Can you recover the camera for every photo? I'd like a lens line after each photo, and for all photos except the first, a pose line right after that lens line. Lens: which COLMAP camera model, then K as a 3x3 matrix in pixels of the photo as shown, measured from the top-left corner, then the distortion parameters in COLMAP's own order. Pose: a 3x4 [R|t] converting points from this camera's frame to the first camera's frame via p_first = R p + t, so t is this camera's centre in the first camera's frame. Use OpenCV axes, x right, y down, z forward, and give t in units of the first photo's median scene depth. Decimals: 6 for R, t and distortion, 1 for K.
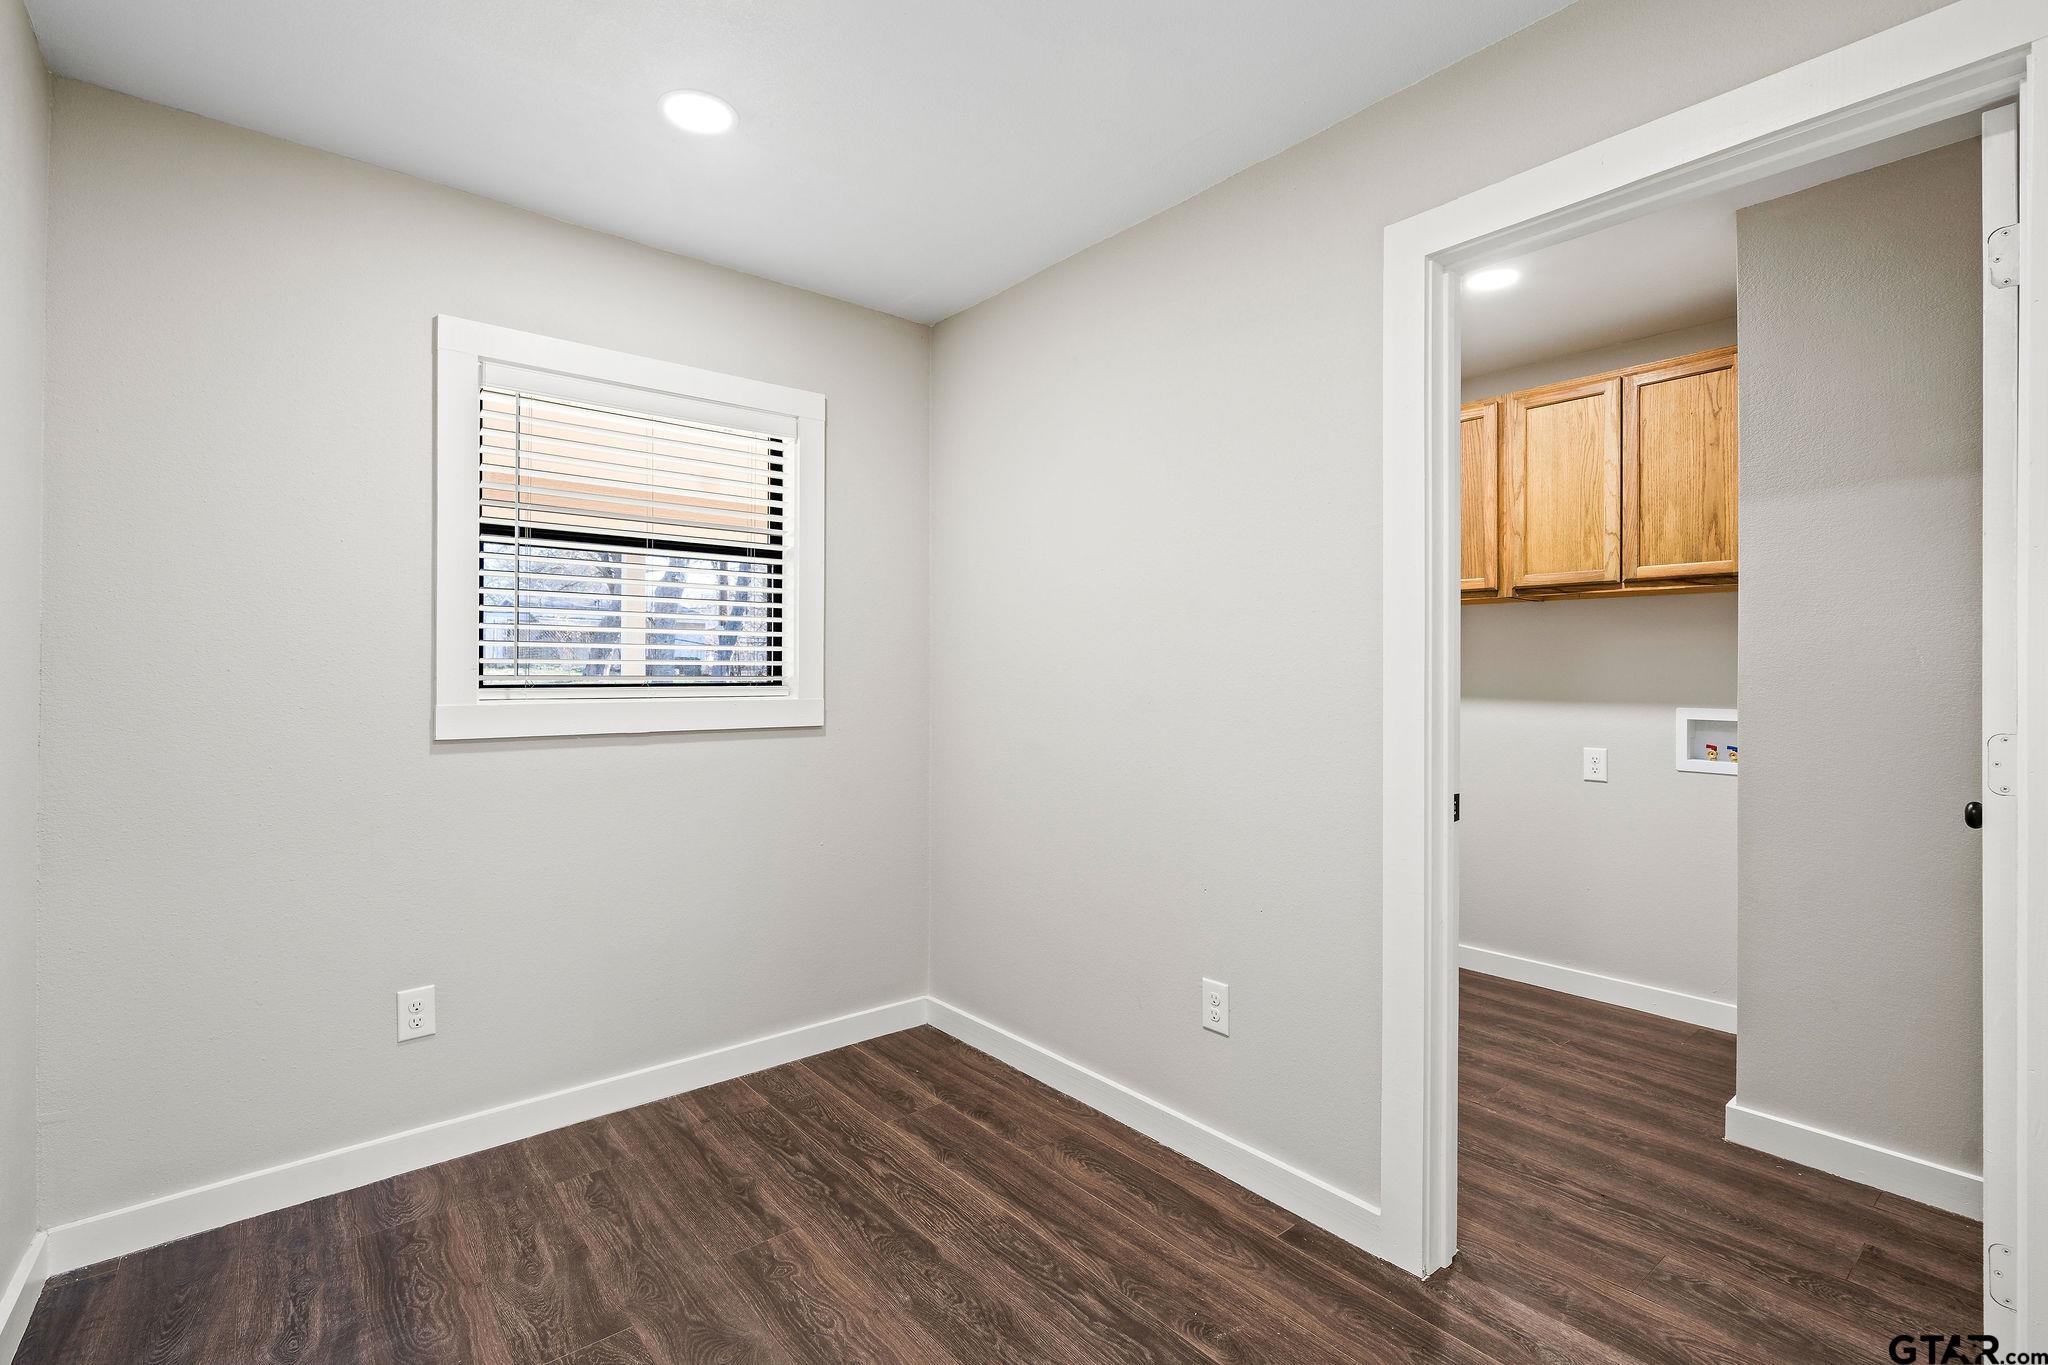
lens RADIAL K [[946.3, 0, 1024.0], [0, 946.3, 682.5], [0, 0, 1]] dist [-0.000976, 0.000009]
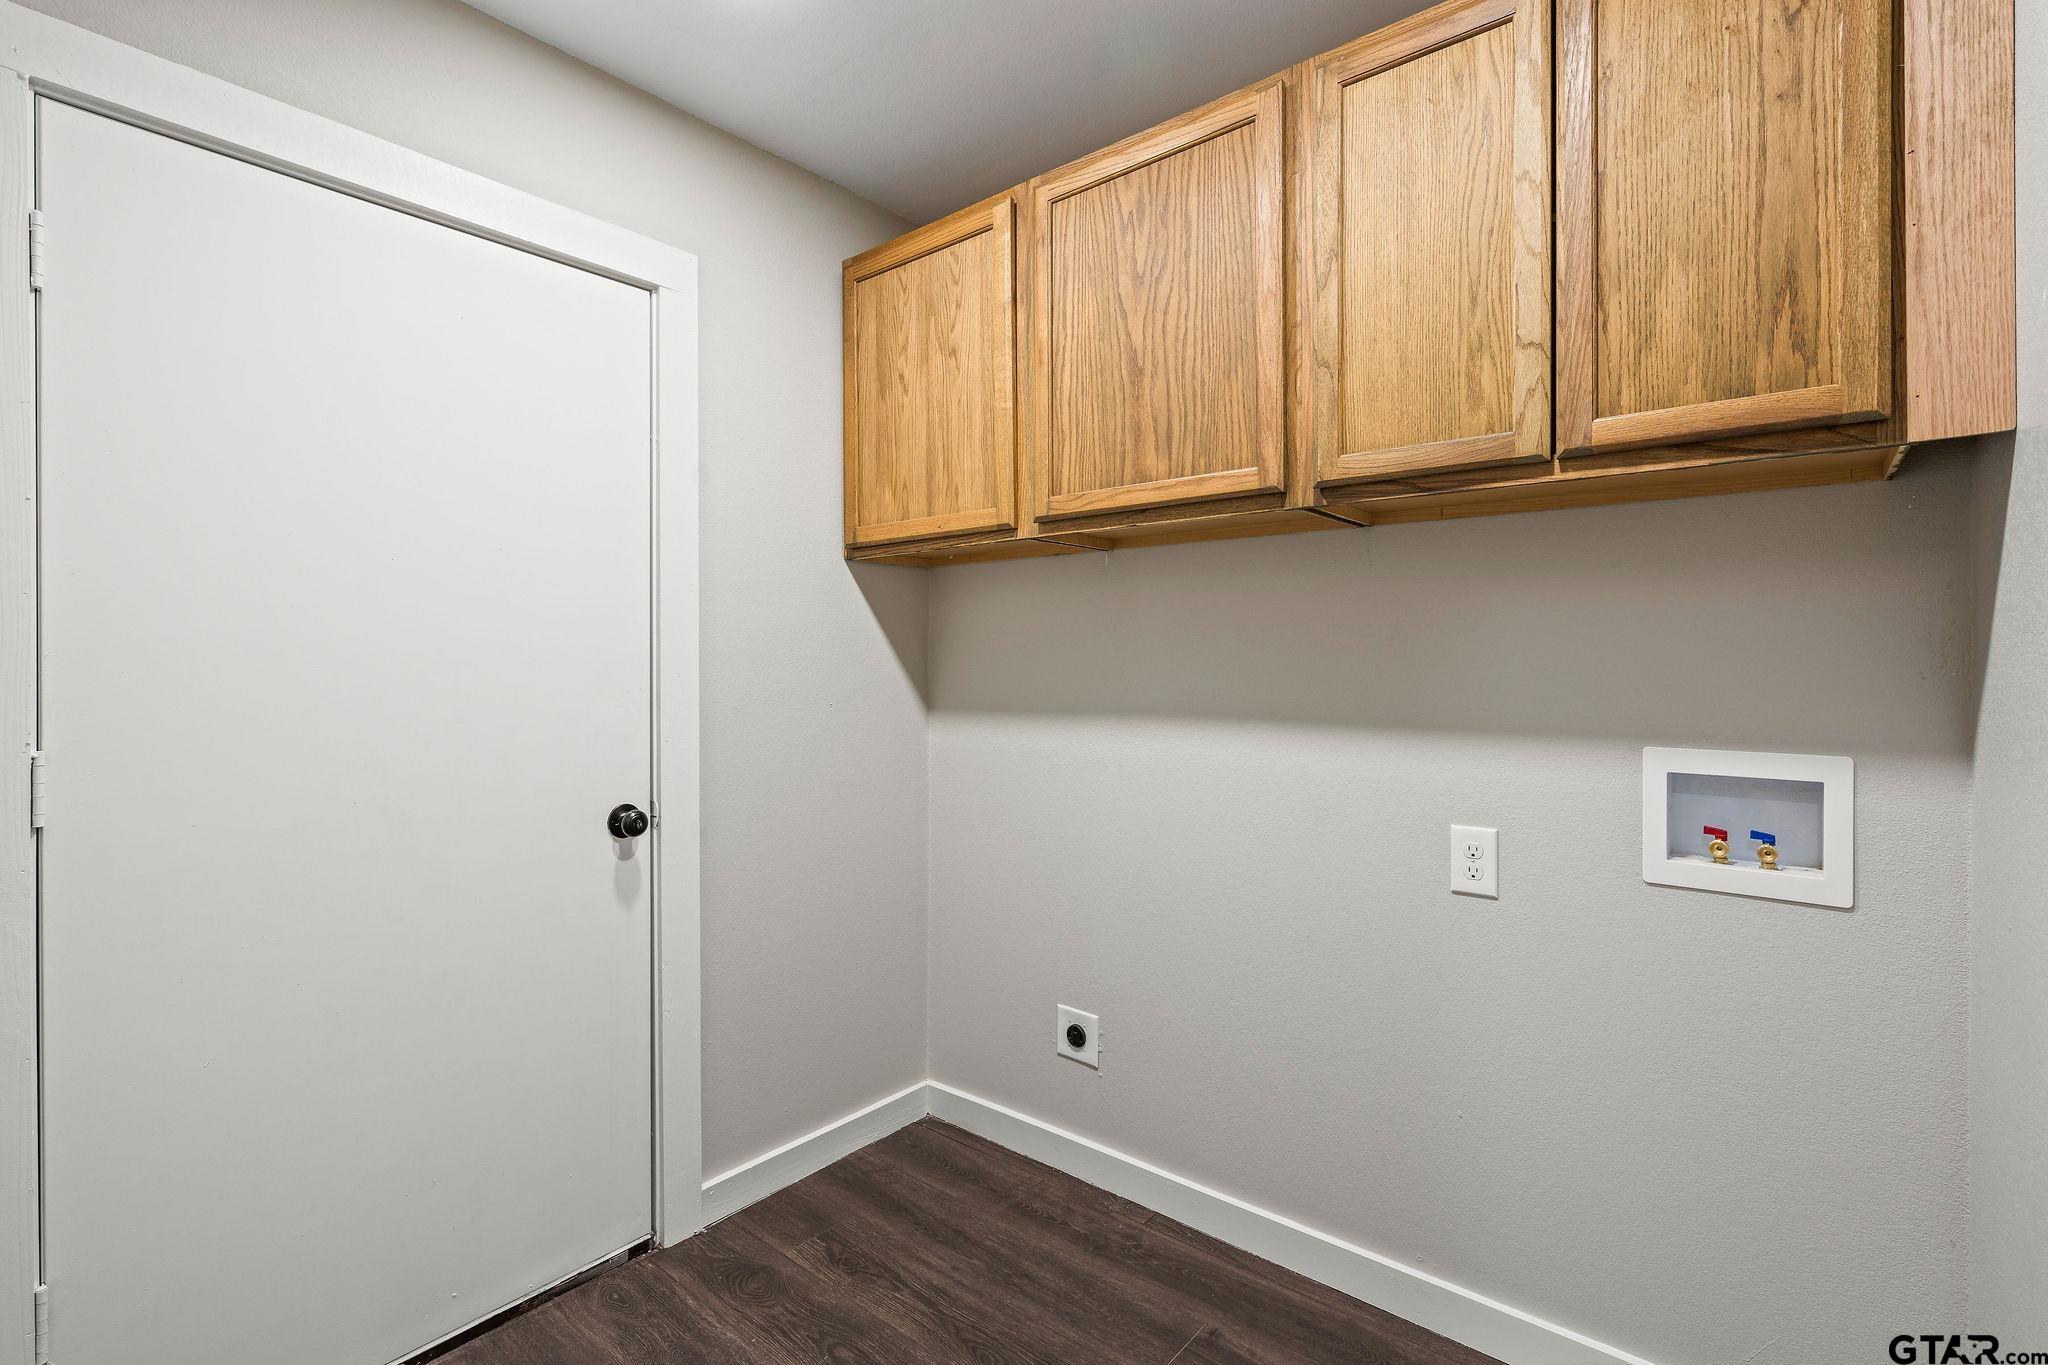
lens RADIAL K [[946.3, 0, 1024.0], [0, 946.3, 682.5], [0, 0, 1]] dist [-0.000976, 0.000009]
pose [[0.983512, -0.003404, 0.180812, 0.313482], [0.003090, 0.999993, 0.002020, -0.006998], [-0.180817, -0.001428, 0.983516, 0.611170]]
